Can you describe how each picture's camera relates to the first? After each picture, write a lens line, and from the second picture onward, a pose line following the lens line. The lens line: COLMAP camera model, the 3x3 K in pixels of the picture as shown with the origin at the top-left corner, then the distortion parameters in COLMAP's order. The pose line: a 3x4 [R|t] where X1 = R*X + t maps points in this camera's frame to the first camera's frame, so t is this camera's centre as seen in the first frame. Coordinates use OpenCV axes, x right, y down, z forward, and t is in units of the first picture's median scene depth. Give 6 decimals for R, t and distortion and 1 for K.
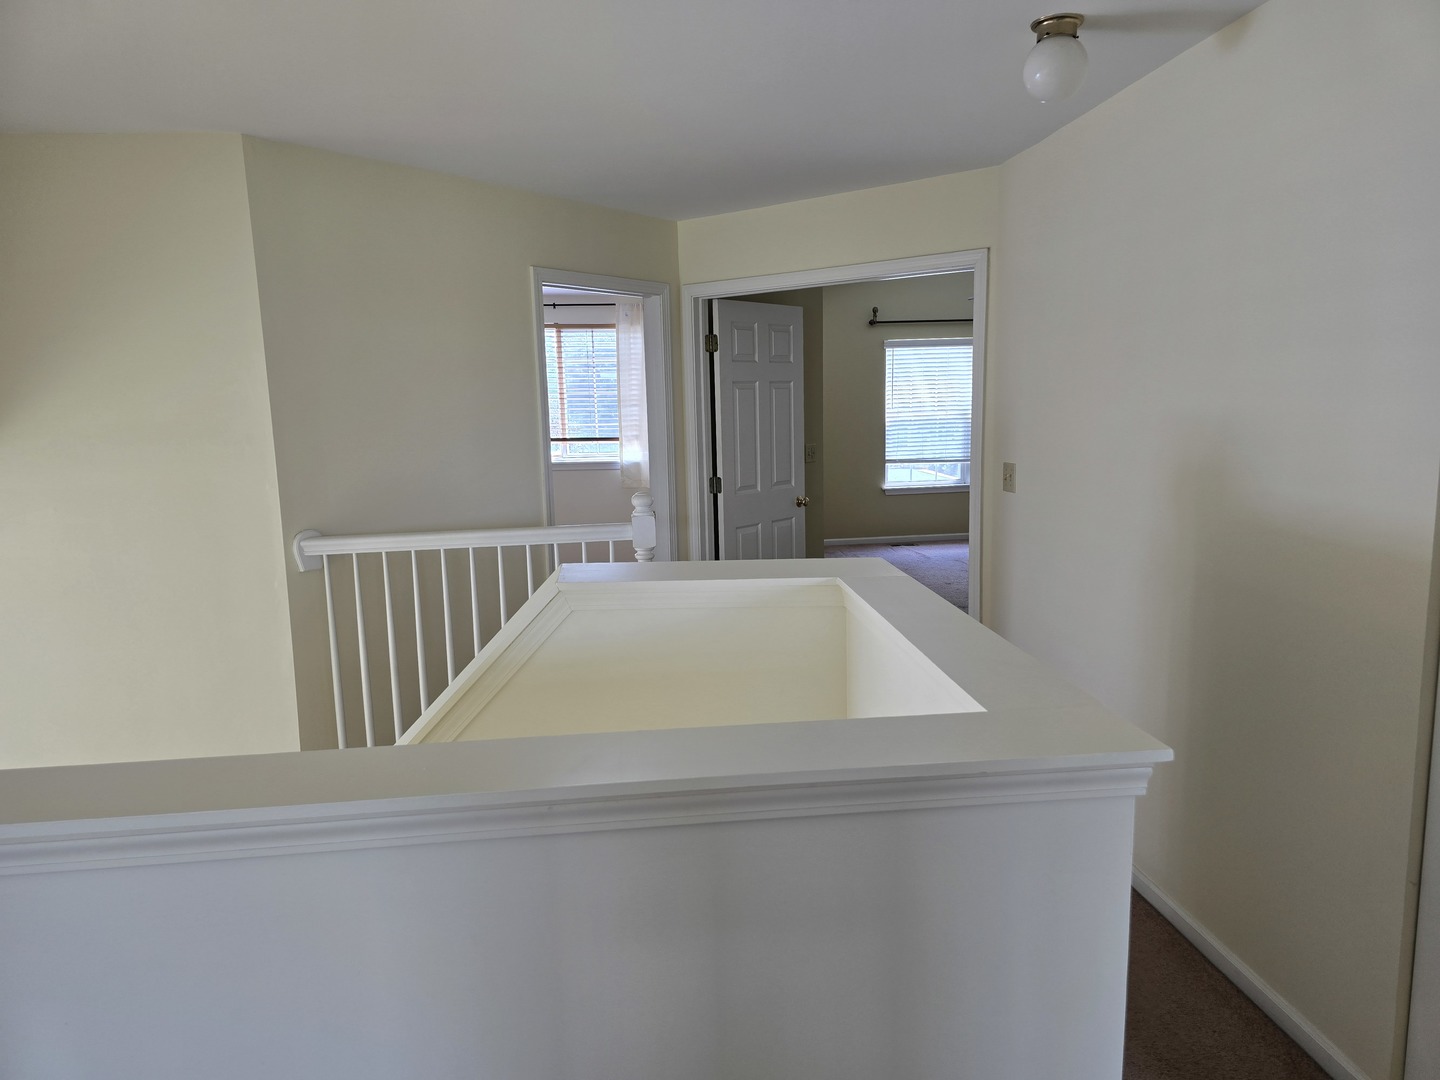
lens RADIAL K [[954.6, 0, 723.8], [0, 954.6, 534.8], [0, 0, 1]] dist [0.069545, -0.055488]
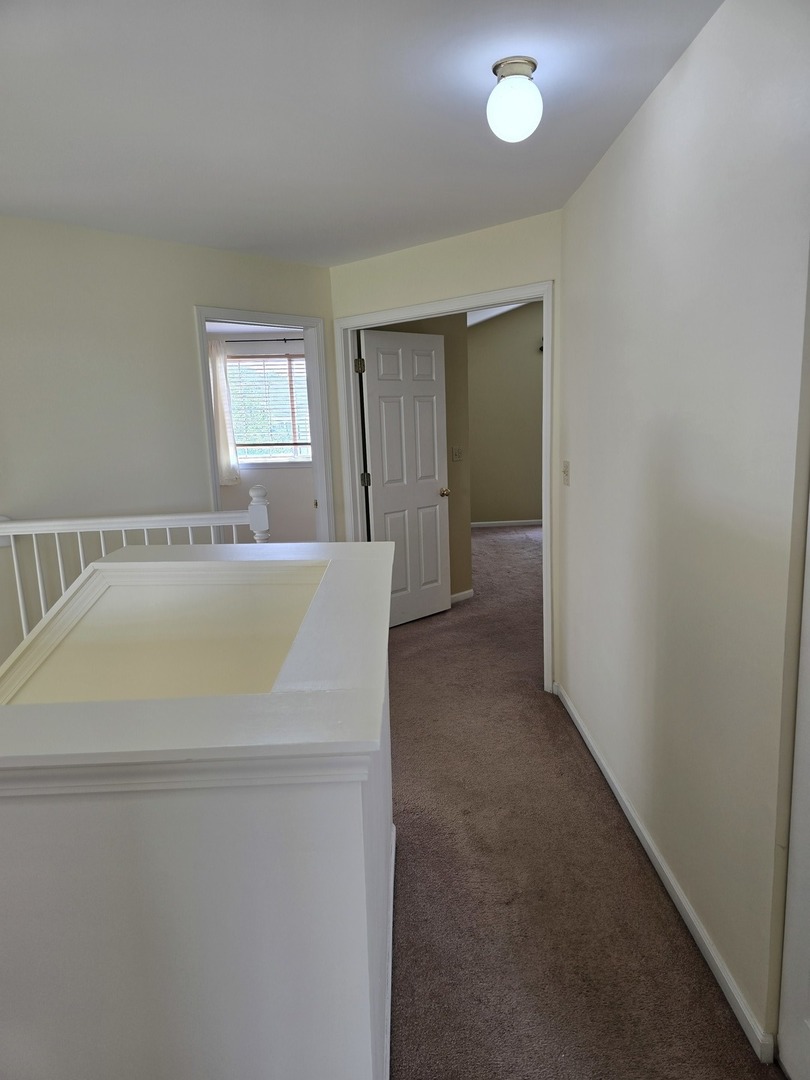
lens RADIAL K [[716.0, 0, 408.0], [0, 716.0, 543.3], [0, 0, 1]] dist [0.069545, -0.055488]
pose [[0.994466, 0.006889, -0.104835, 0.147275], [-0.002784, 0.999225, 0.039257, -0.005206], [0.105025, -0.038748, 0.993714, 0.062368]]
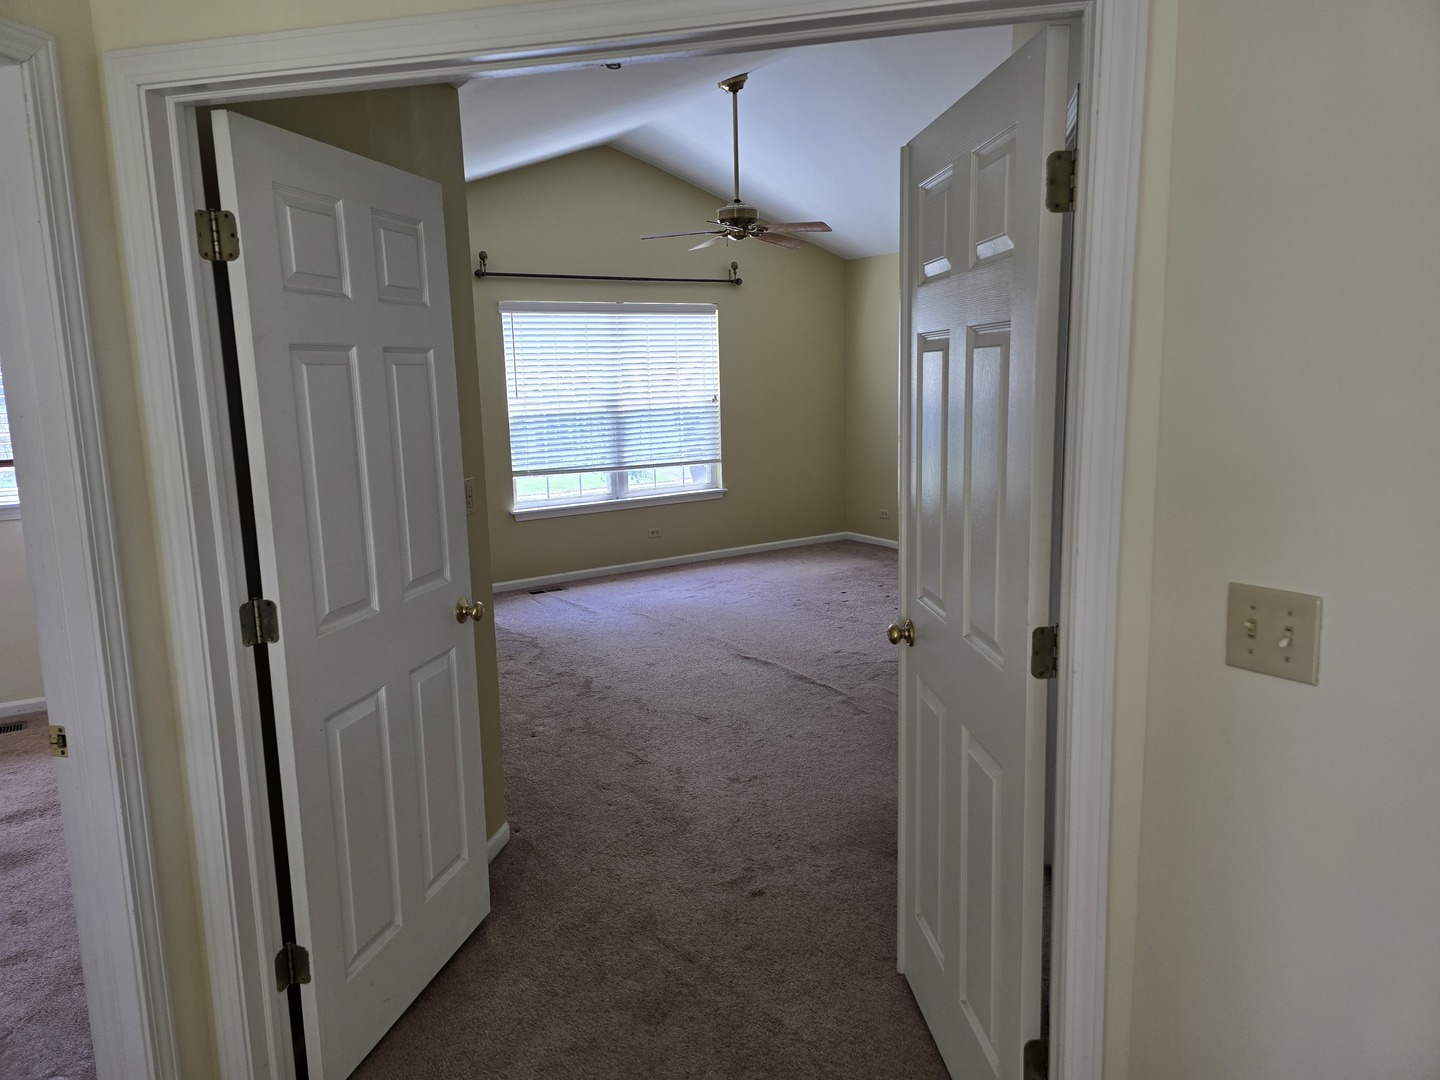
lens RADIAL K [[954.6, 0, 702.2], [0, 954.6, 516.6], [0, 0, 1]] dist [0.069545, -0.055488]
pose [[0.903016, -0.067378, 0.424290, -0.010171], [0.068458, 0.997573, 0.012717, -0.086765], [-0.424117, 0.017563, 0.905437, 0.590132]]
